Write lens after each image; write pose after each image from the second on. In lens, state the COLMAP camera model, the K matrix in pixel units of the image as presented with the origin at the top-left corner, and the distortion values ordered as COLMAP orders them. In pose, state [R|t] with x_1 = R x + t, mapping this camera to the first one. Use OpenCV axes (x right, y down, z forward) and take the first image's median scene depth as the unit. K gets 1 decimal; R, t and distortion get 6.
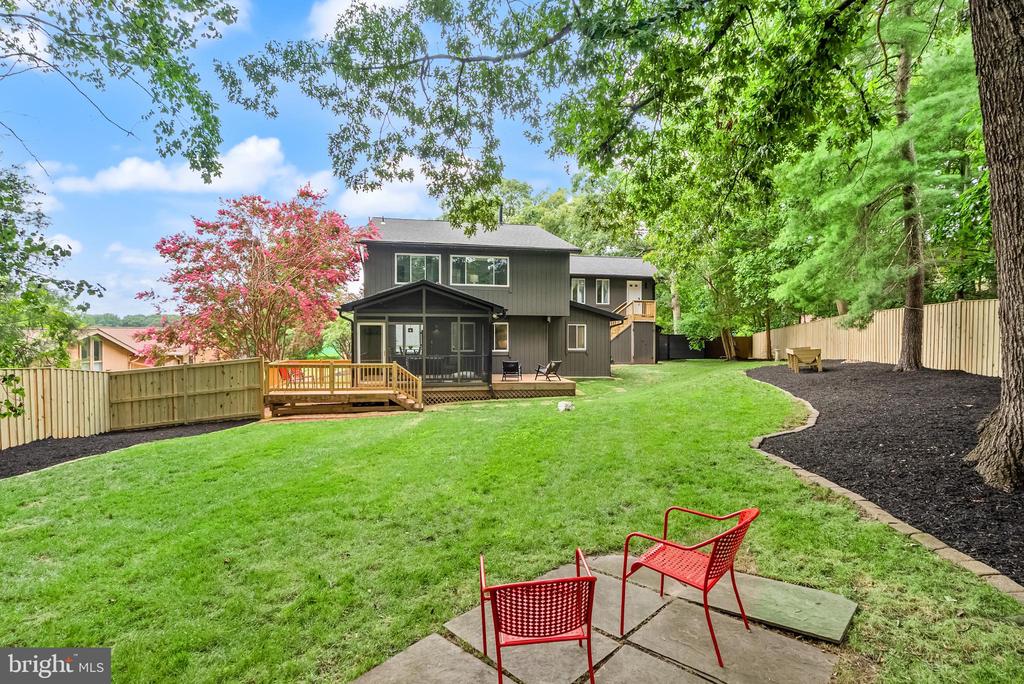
lens RADIAL K [[473.8, 0, 508.1], [0, 473.8, 345.4], [0, 0, 1]] dist [-0.000127, 0.000181]
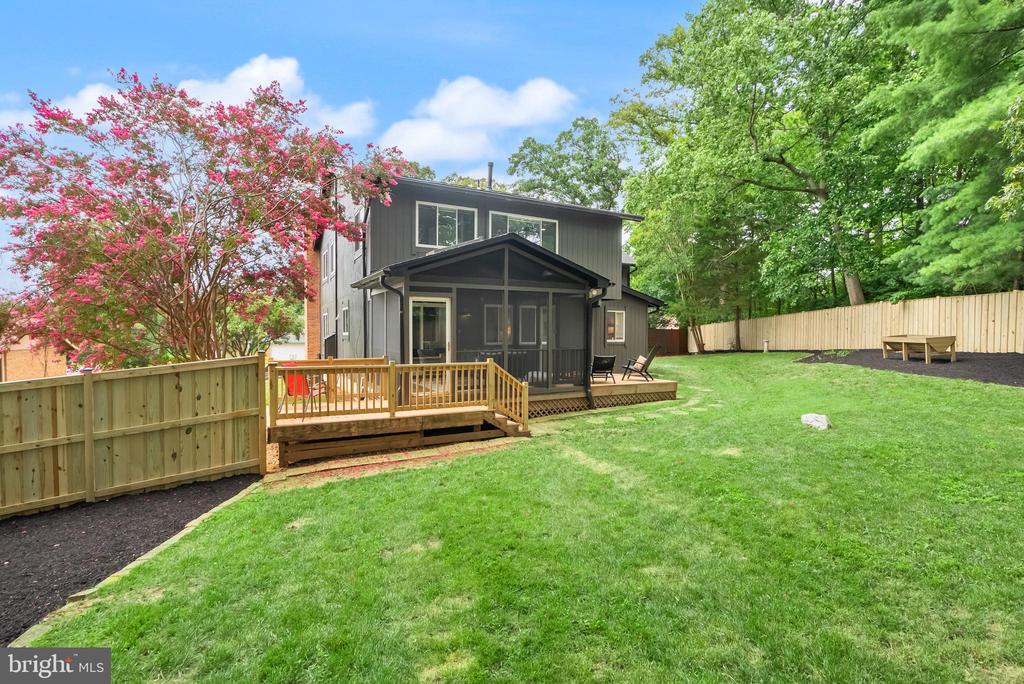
lens RADIAL K [[464.6, 0, 512.0], [0, 464.6, 342.0], [0, 0, 1]] dist [0.003708, 0.000043]
pose [[0.955574, -0.007852, 0.294646, -0.354051], [0.007789, 0.999969, 0.001389, 0.010494], [-0.294647, 0.000967, 0.955606, 0.374567]]
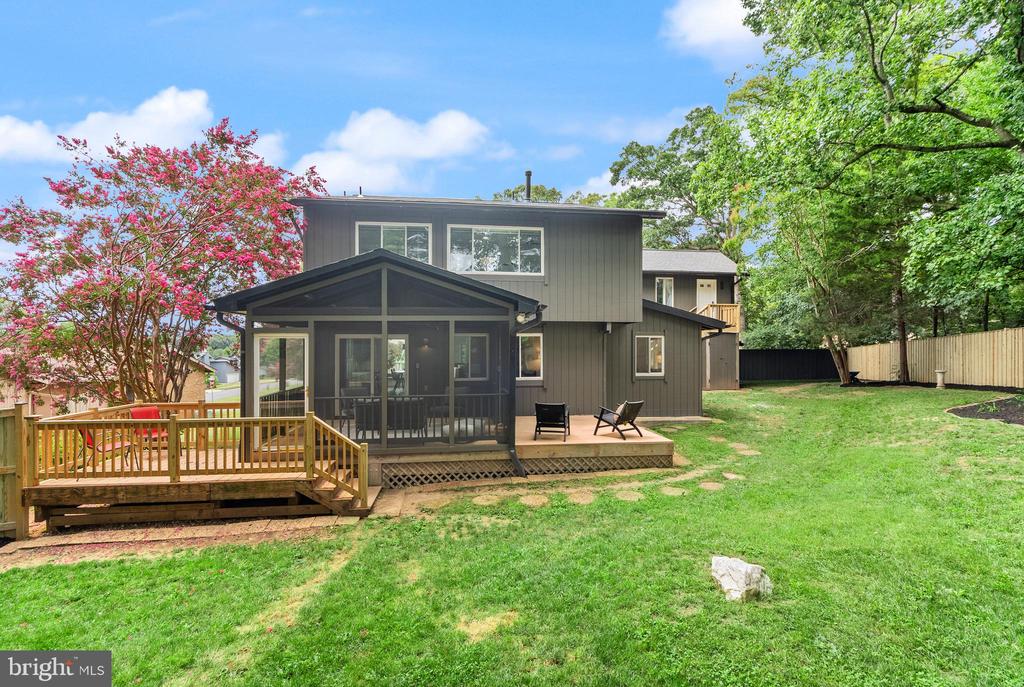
lens RADIAL K [[453.4, 0, 512.4], [0, 453.4, 349.6], [0, 0, 1]] dist [-0.001127, 0.000468]
pose [[0.998186, -0.008533, -0.059592, -0.005953], [0.007043, 0.999658, -0.025180, -0.014704], [0.059787, 0.024715, 0.997905, 0.502614]]
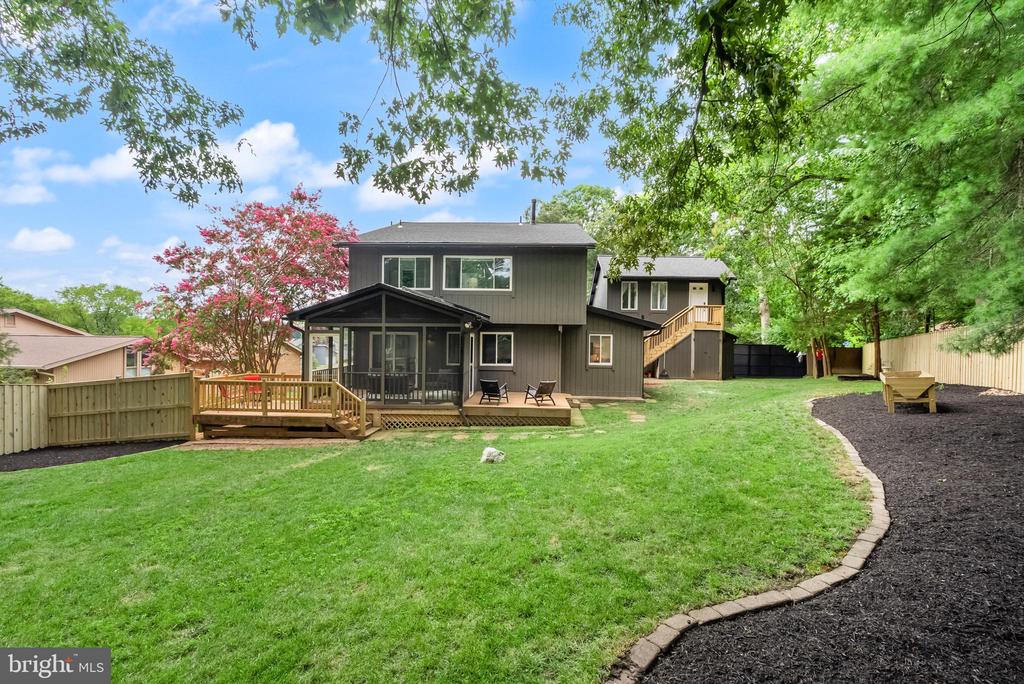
lens RADIAL K [[439.5, 0, 514.0], [0, 439.5, 348.2], [0, 0, 1]] dist [0.002781, 0.000107]
pose [[0.976029, 0.011136, -0.217357, 0.220954], [-0.011840, 0.999928, -0.001934, -0.022225], [0.217320, 0.004461, 0.976090, 0.276897]]
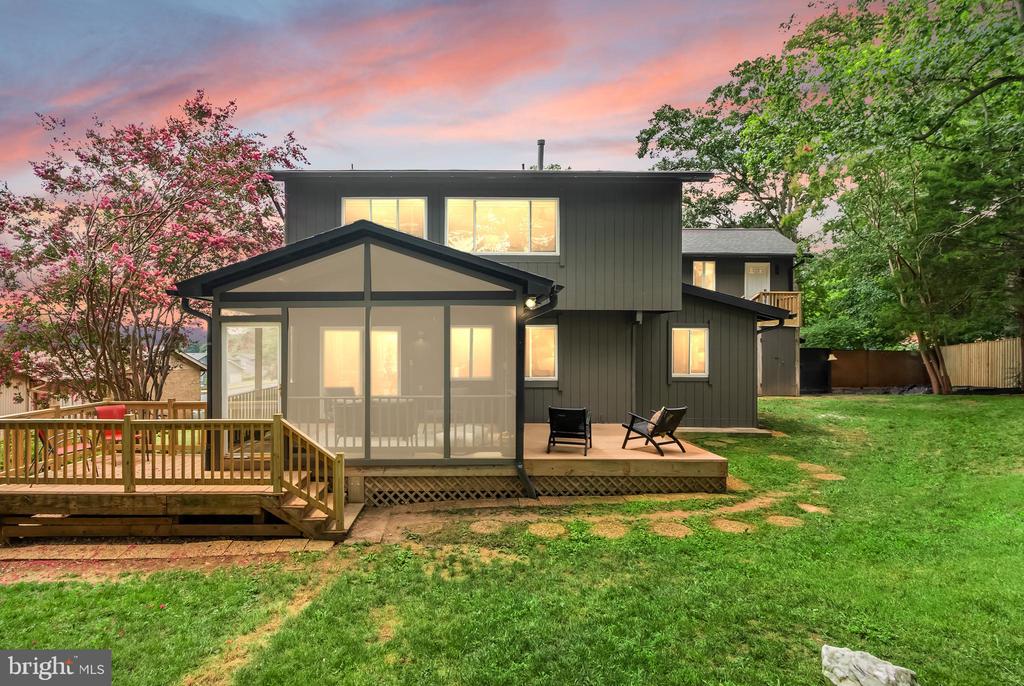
lens RADIAL K [[493.6, 0, 463.7], [0, 493.6, 347.8], [0, 0, 1]] dist [0.002074, -0.000251]
pose [[0.983954, -0.007563, -0.178260, -0.006695], [0.002496, 0.999587, -0.028629, -0.009337], [0.178403, 0.027725, 0.983567, 0.556017]]
